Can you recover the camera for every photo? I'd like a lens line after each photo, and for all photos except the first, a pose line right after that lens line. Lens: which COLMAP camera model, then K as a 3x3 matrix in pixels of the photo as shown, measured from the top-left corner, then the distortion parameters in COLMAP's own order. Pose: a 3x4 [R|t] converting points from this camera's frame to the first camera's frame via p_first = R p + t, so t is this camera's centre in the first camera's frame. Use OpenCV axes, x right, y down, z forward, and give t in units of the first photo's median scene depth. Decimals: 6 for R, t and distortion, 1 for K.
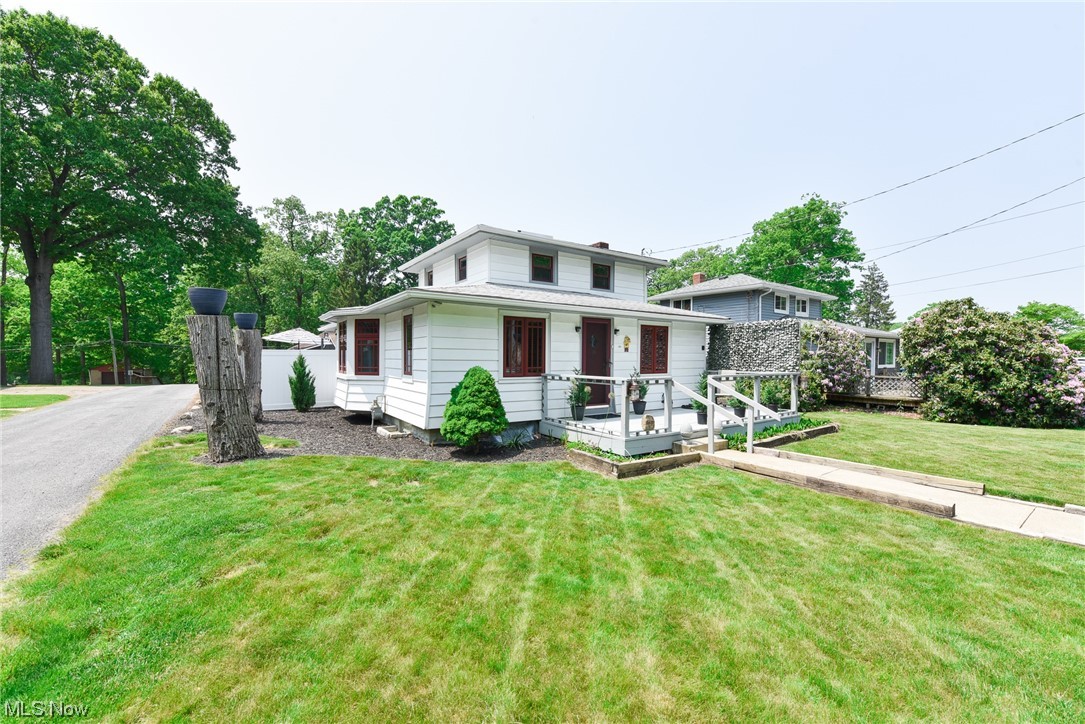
lens RADIAL K [[434.7, 0, 541.6], [0, 434.7, 369.0], [0, 0, 1]] dist [-0.014057, -0.002180]
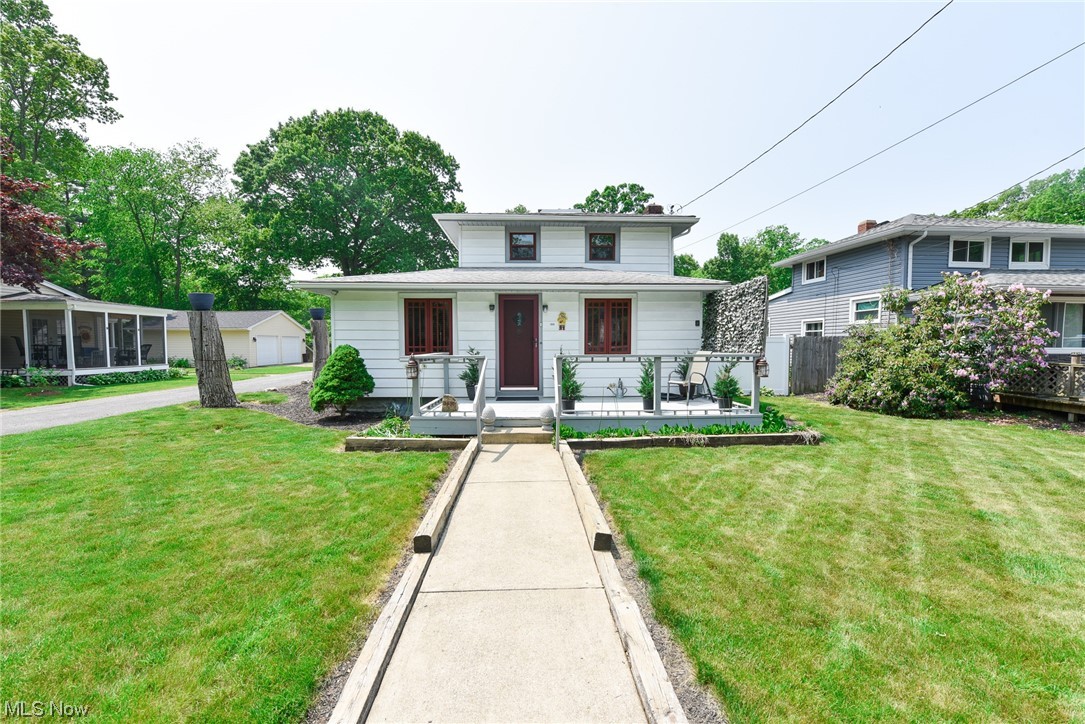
lens RADIAL K [[434.7, 0, 535.1], [0, 434.7, 363.7], [0, 0, 1]] dist [-0.014057, -0.002180]
pose [[0.847599, 0.017366, -0.530352, 0.397957], [-0.008031, 0.999770, 0.019901, 0.008102], [0.530576, -0.012609, 0.847544, 0.135840]]
